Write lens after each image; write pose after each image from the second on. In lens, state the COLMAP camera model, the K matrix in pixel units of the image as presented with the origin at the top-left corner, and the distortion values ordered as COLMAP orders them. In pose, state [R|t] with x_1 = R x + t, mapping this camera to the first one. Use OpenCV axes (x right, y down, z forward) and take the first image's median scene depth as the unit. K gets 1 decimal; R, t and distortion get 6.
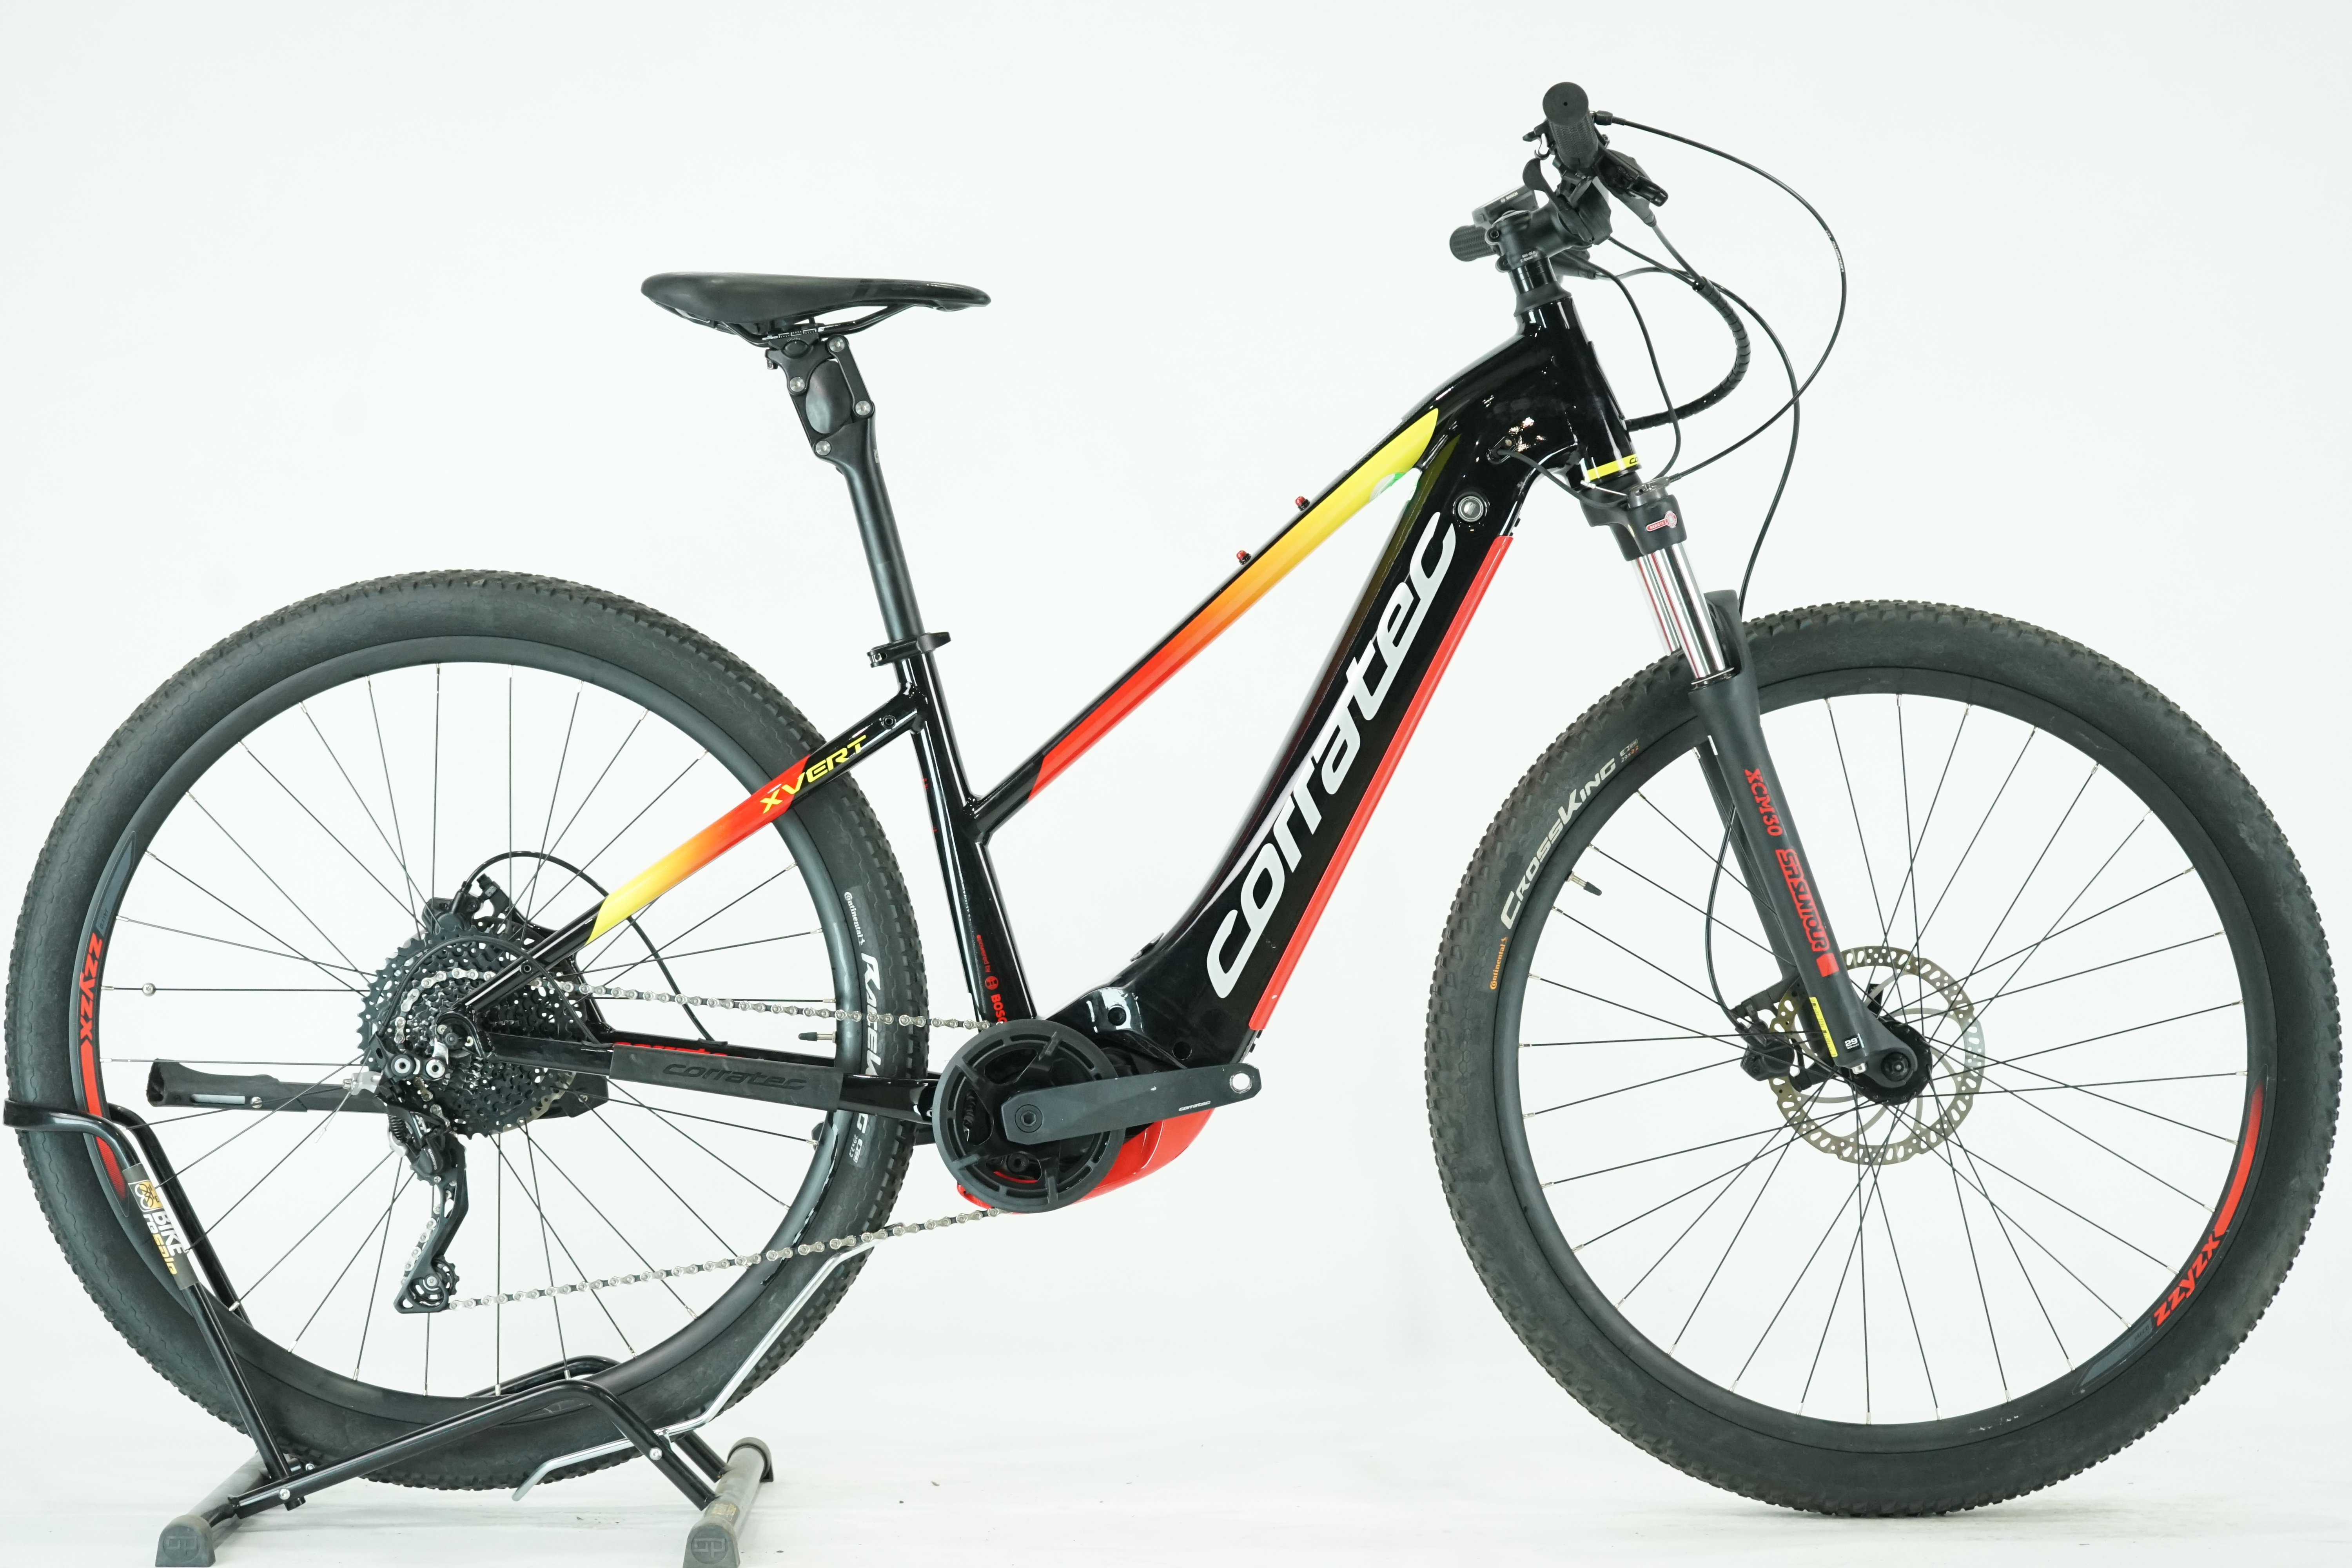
lens RADIAL K [[4426.1, 0, 1178.2], [0, 4426.1, 785.0], [0, 0, 1]] dist [0.022297, 0.000000]
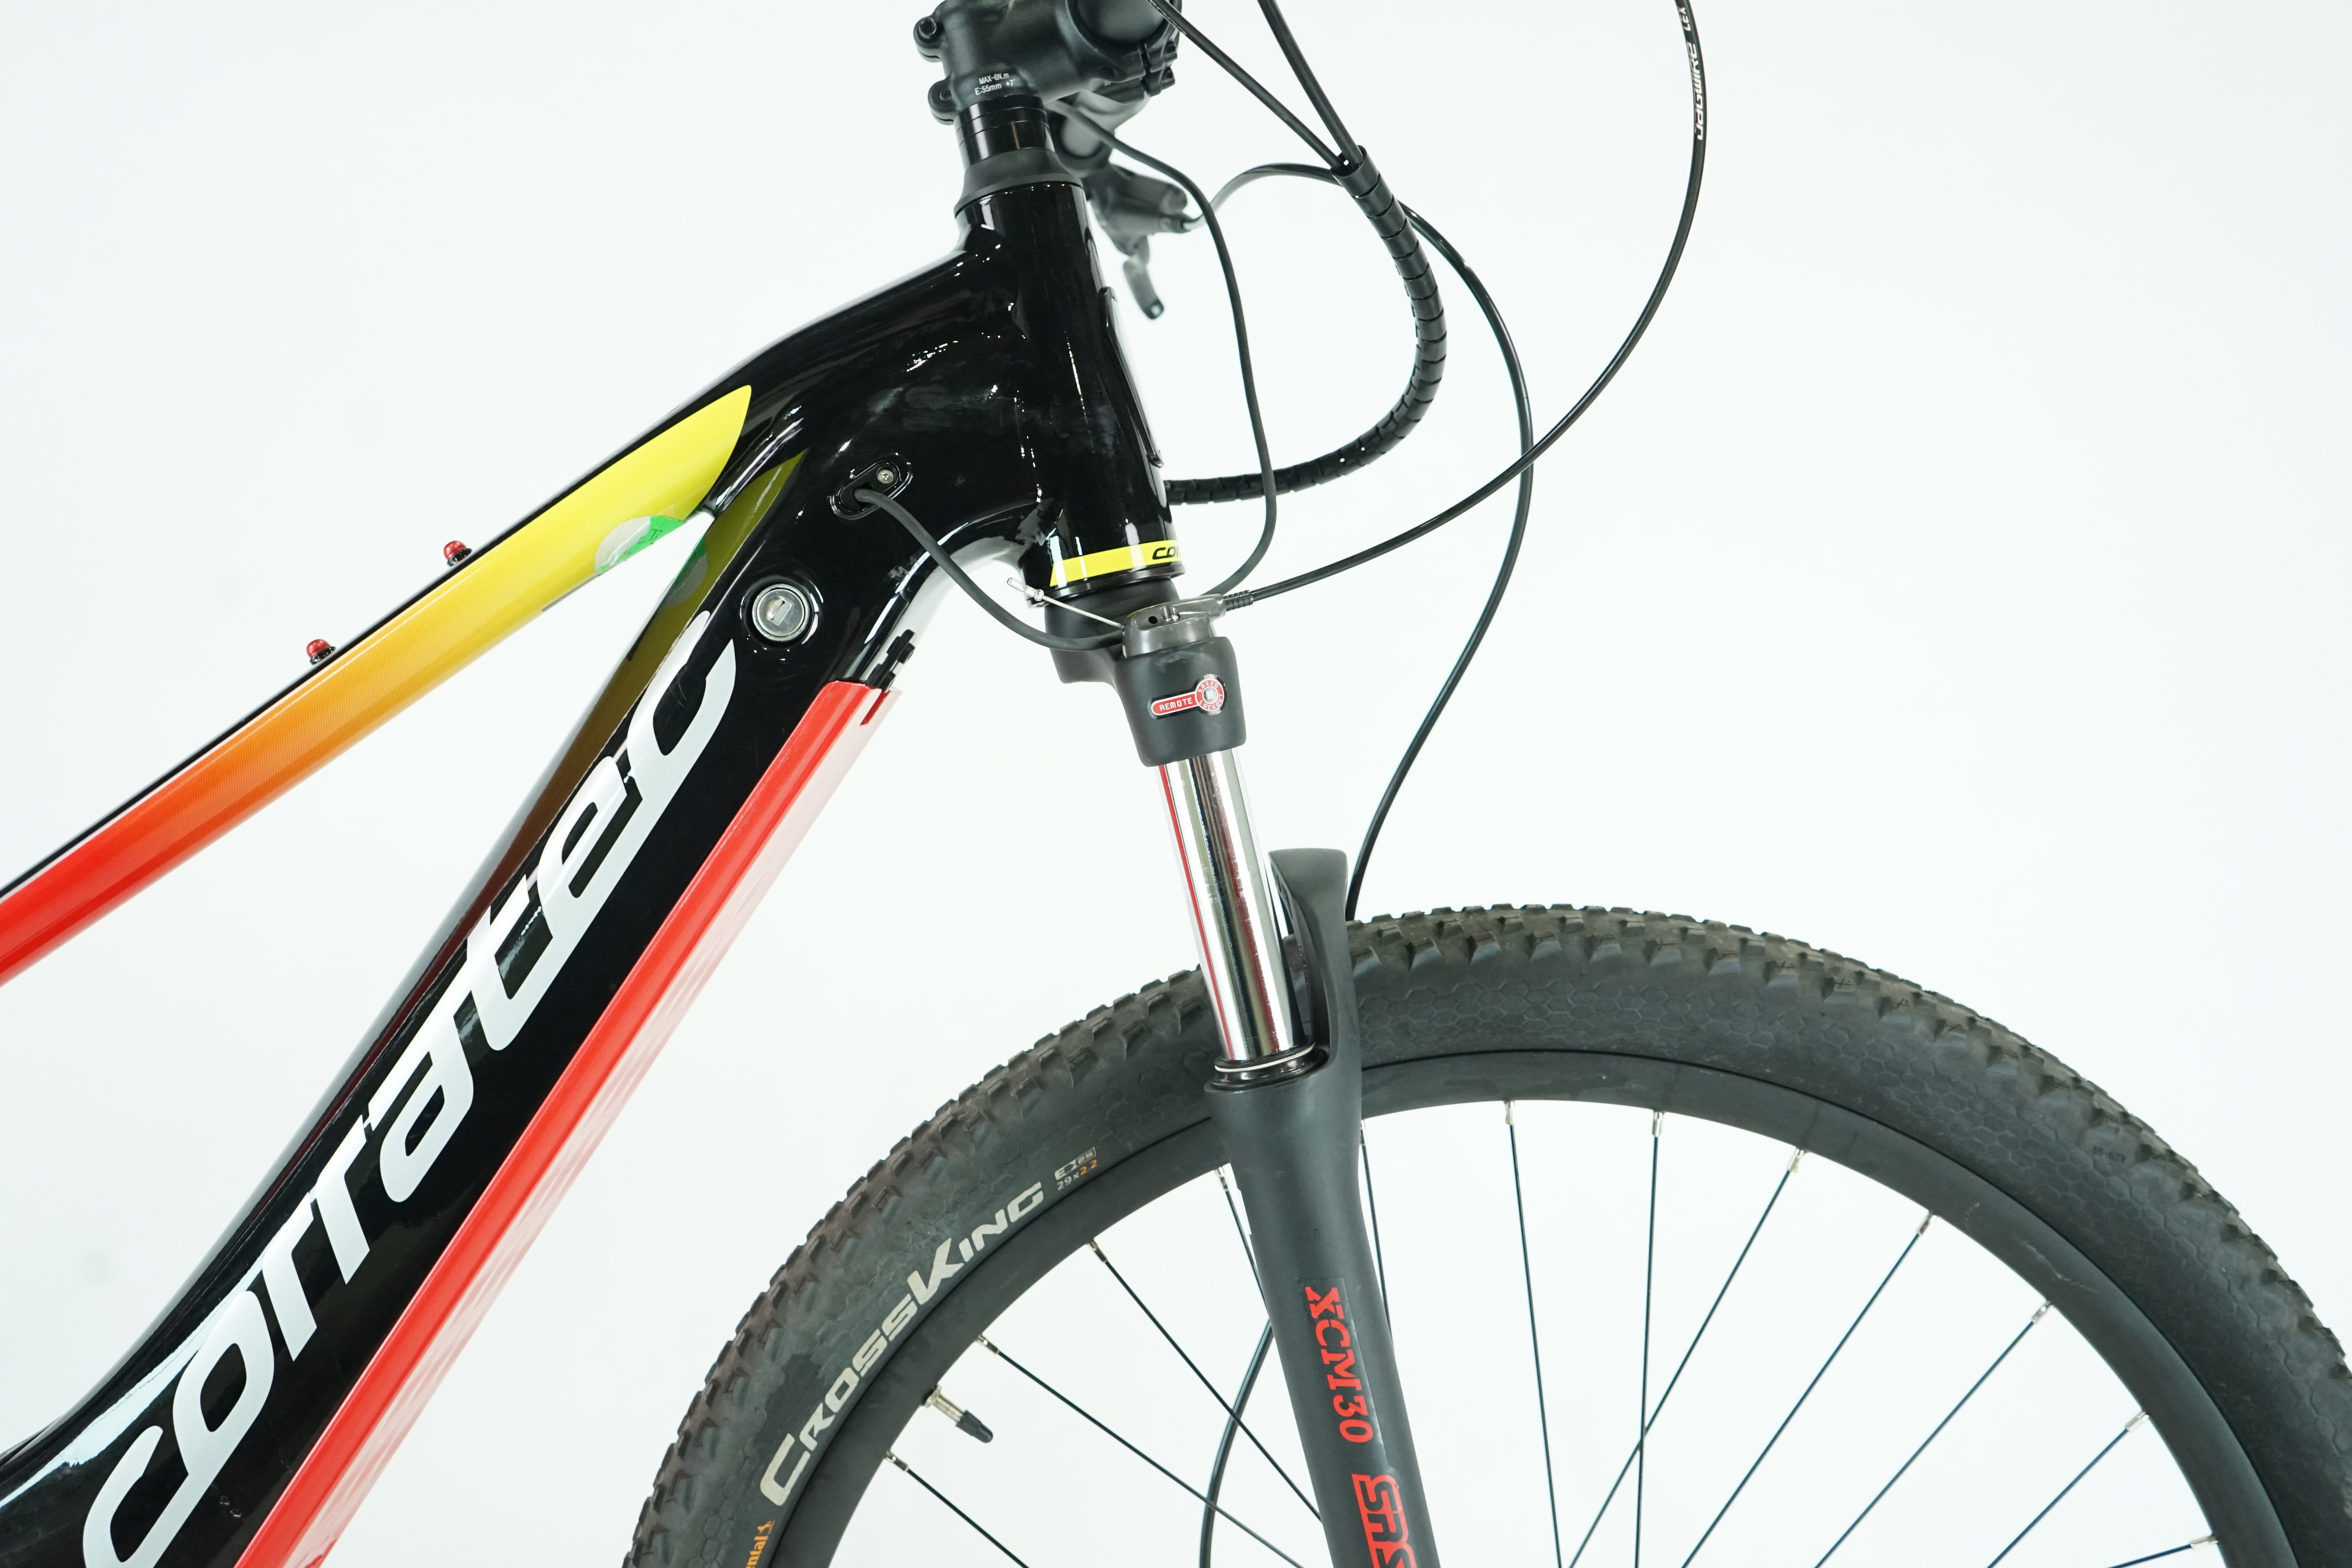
lens RADIAL K [[1967.5, 0, 1170.7], [0, 1967.5, 777.8], [0, 0, 1]] dist [-0.004004, -0.003348]
pose [[0.992242, 0.124234, 0.004623, 0.105955], [-0.124319, 0.991690, 0.033110, -0.056953], [-0.000471, -0.033428, 0.999441, 0.795572]]
